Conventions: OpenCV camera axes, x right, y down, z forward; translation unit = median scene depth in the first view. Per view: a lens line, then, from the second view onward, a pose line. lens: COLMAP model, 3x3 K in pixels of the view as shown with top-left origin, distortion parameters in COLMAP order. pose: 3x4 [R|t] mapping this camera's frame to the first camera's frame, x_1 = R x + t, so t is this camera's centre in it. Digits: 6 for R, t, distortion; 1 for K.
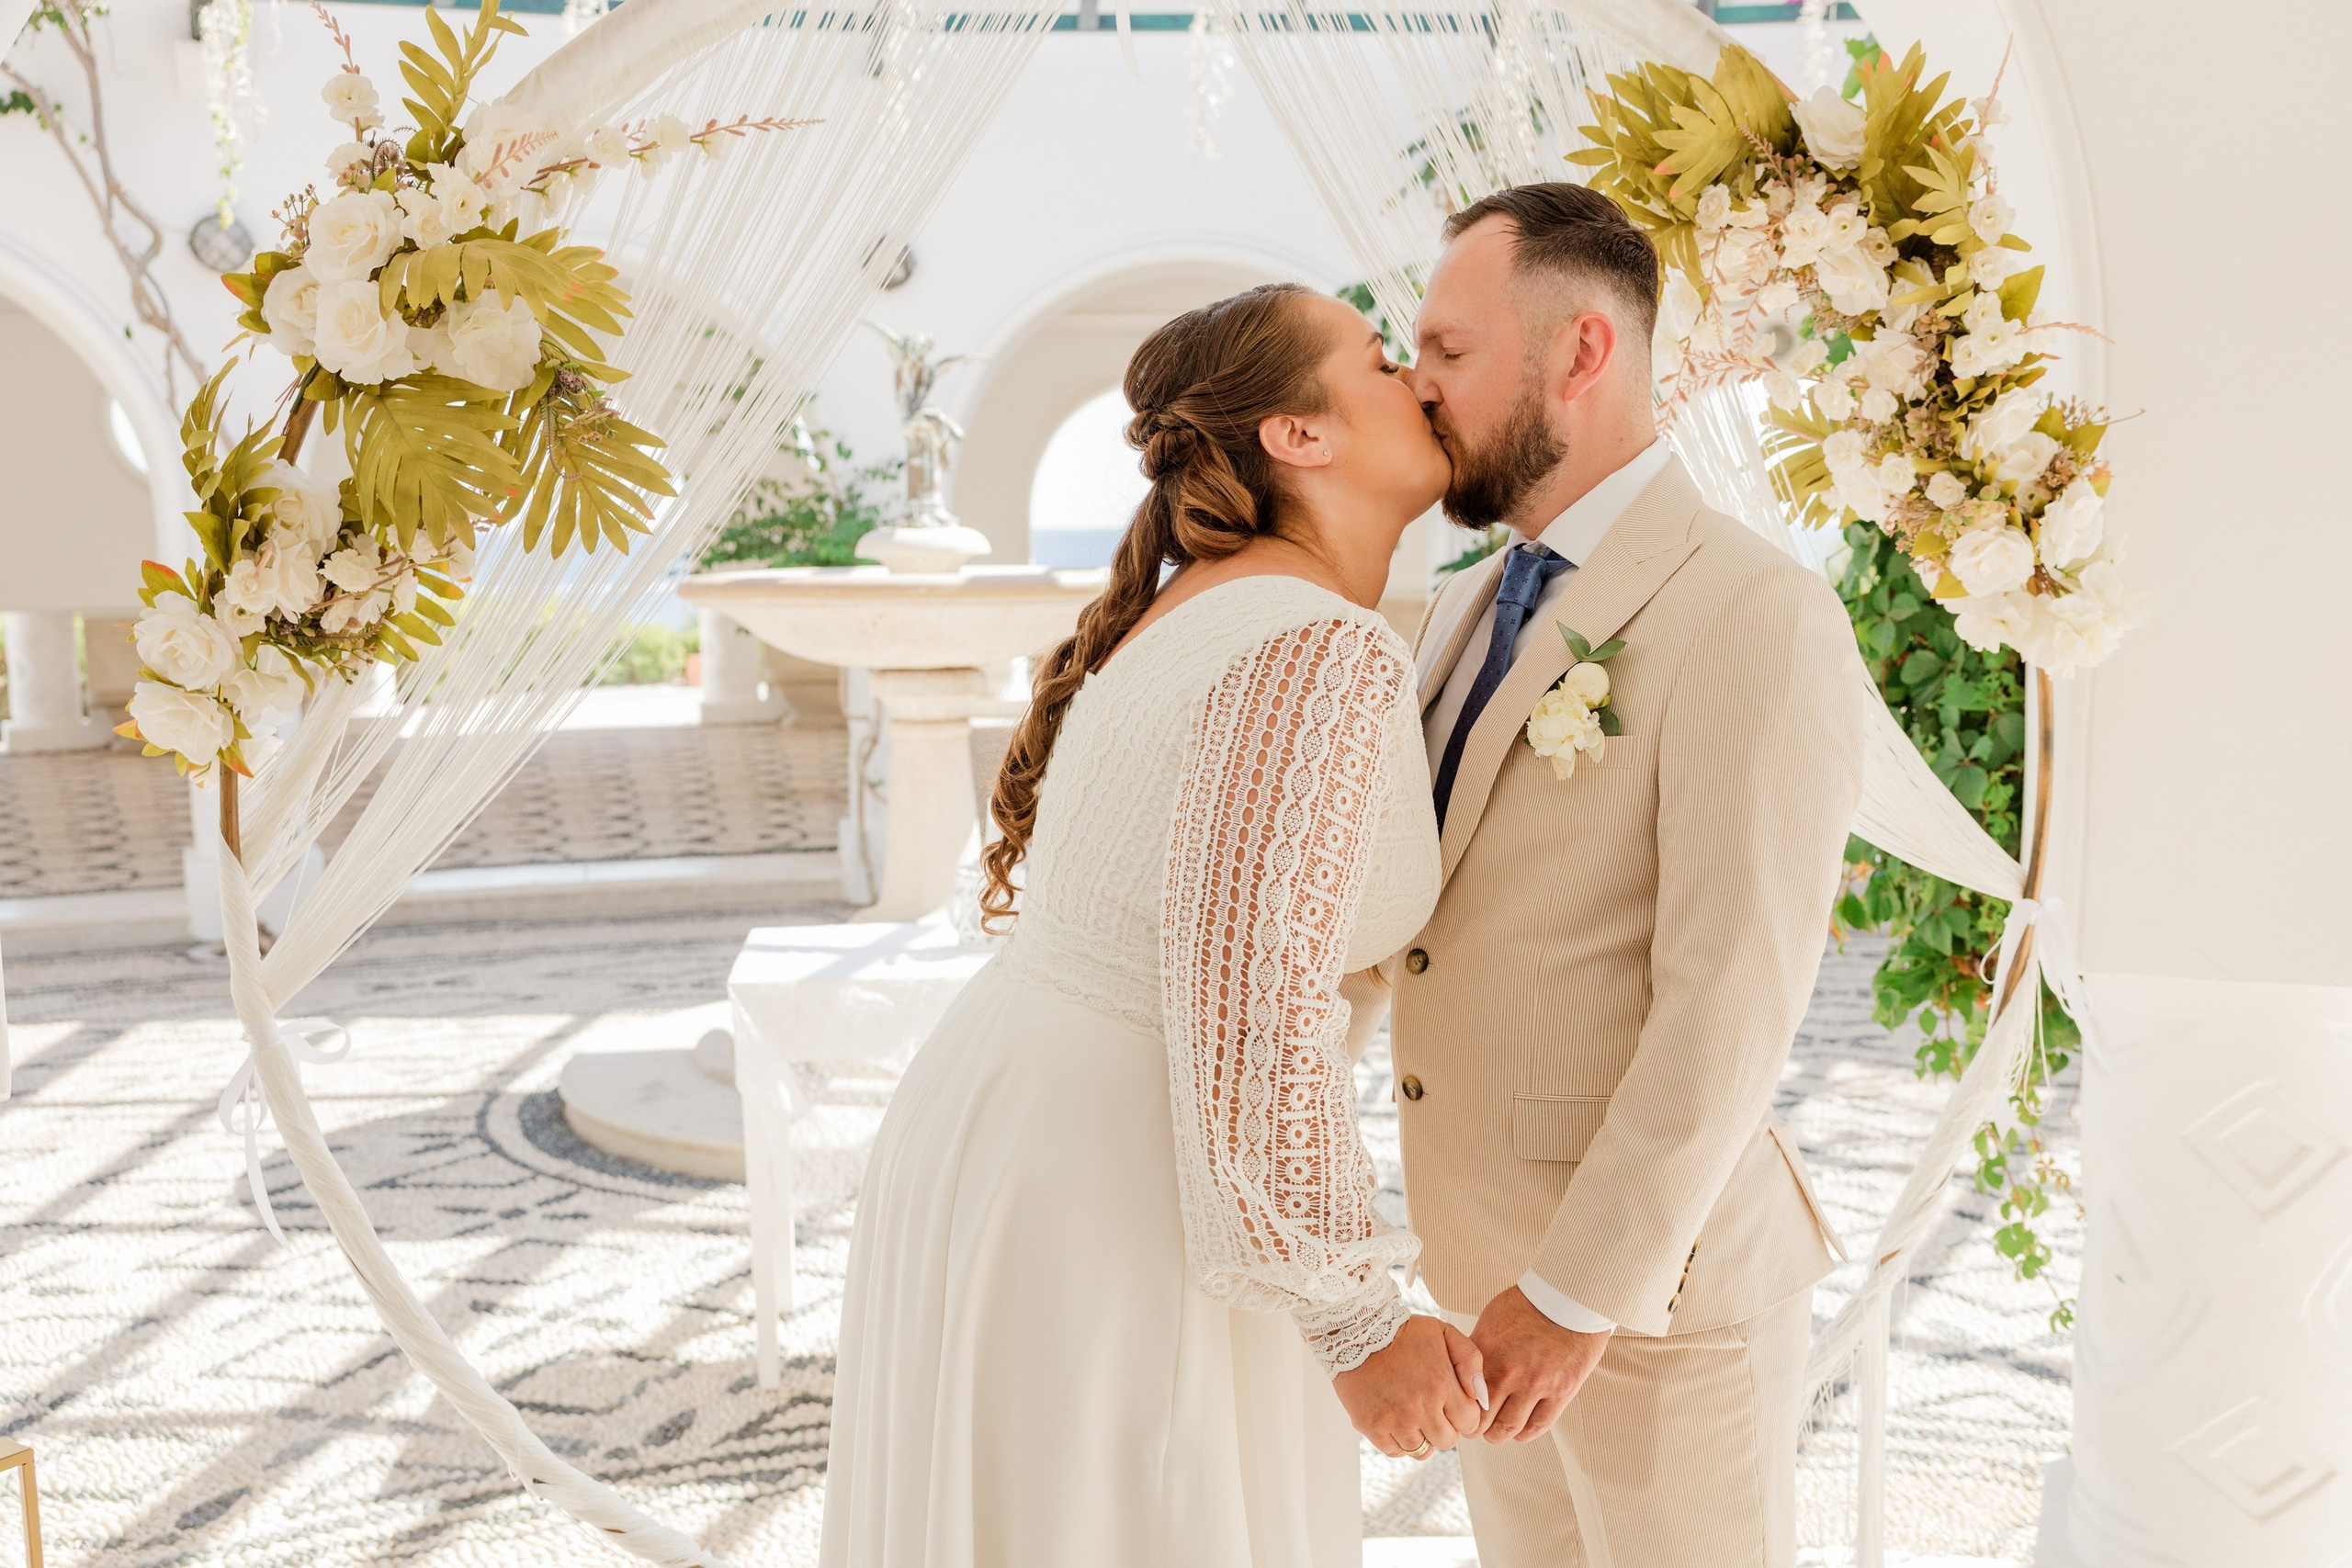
lens RADIAL K [[2333.6, 0, 1254.7], [0, 2333.6, 839.7], [0, 0, 1]] dist [0.006524, -0.004960]
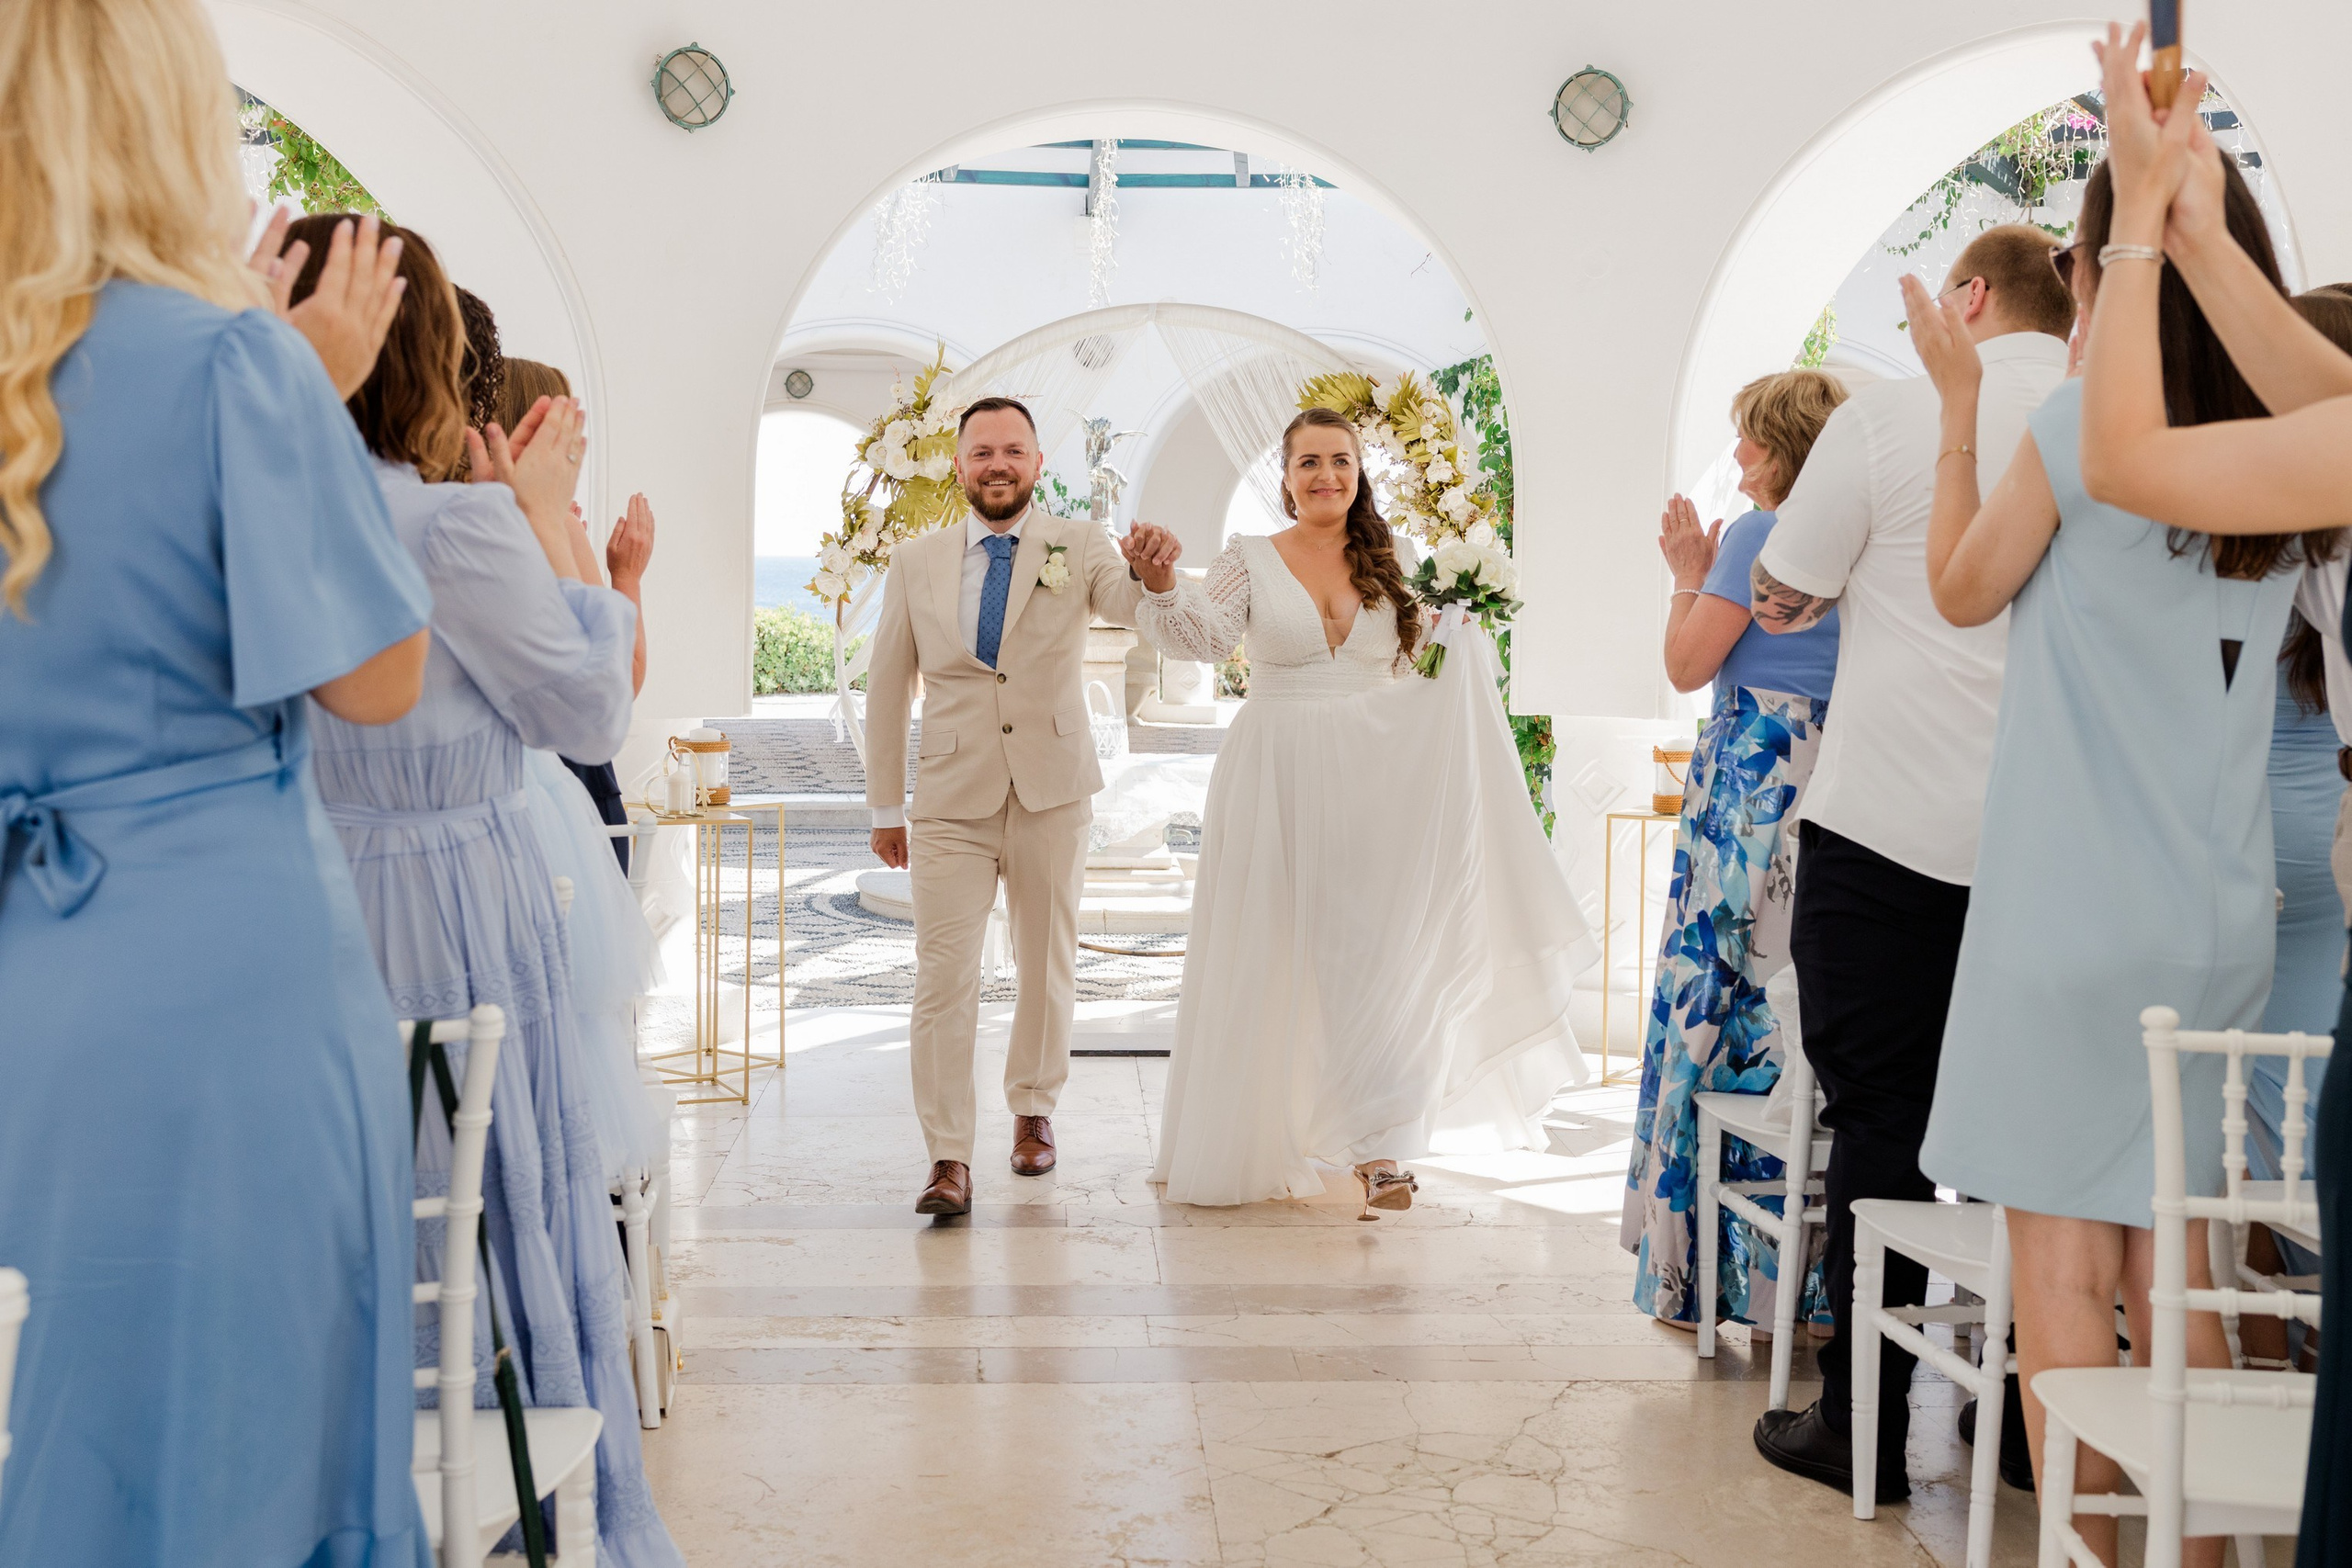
lens RADIAL K [[2504.4, 0, 1187.2], [0, 2504.4, 605.2], [0, 0, 1]] dist [0.008348, -0.002059]
pose [[0.992321, 0.024400, -0.121257, 0.367430], [-0.038165, 0.992915, -0.112533, 0.295409], [0.117652, 0.116297, 0.986222, -1.964764]]
